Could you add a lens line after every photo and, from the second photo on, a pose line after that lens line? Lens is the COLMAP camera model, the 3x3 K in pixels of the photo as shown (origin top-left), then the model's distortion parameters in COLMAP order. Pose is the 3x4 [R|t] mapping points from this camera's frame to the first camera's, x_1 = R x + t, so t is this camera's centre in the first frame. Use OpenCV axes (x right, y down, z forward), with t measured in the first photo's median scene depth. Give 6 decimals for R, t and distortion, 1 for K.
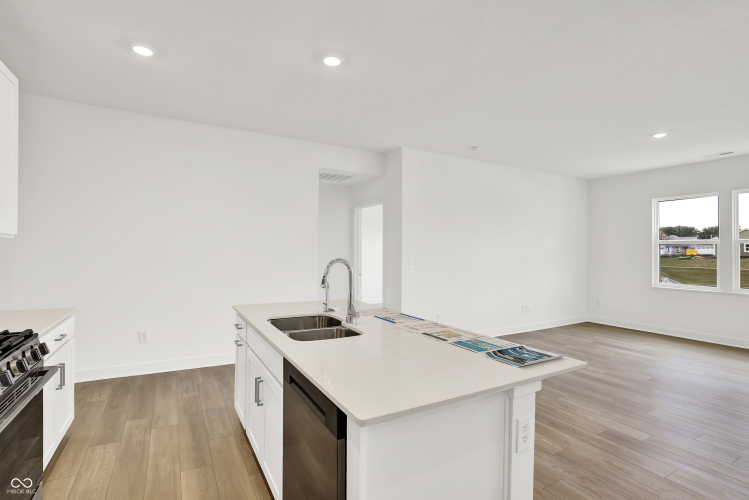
lens RADIAL K [[356.0, 0, 378.7], [0, 356.0, 253.9], [0, 0, 1]] dist [-0.024336, 0.003428]
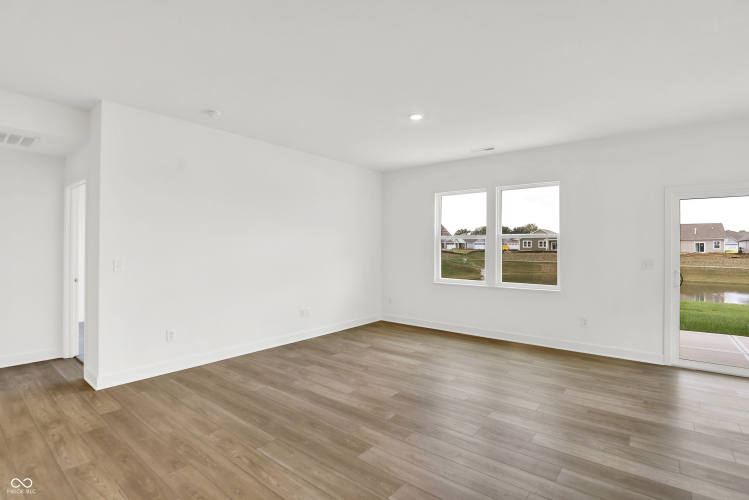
lens RADIAL K [[356.0, 0, 363.1], [0, 356.0, 253.8], [0, 0, 1]] dist [-0.024336, 0.003428]
pose [[0.938777, -0.009721, 0.344387, 0.286652], [0.006667, 0.999927, 0.010050, 0.002075], [-0.344460, -0.007138, 0.938774, 0.151775]]
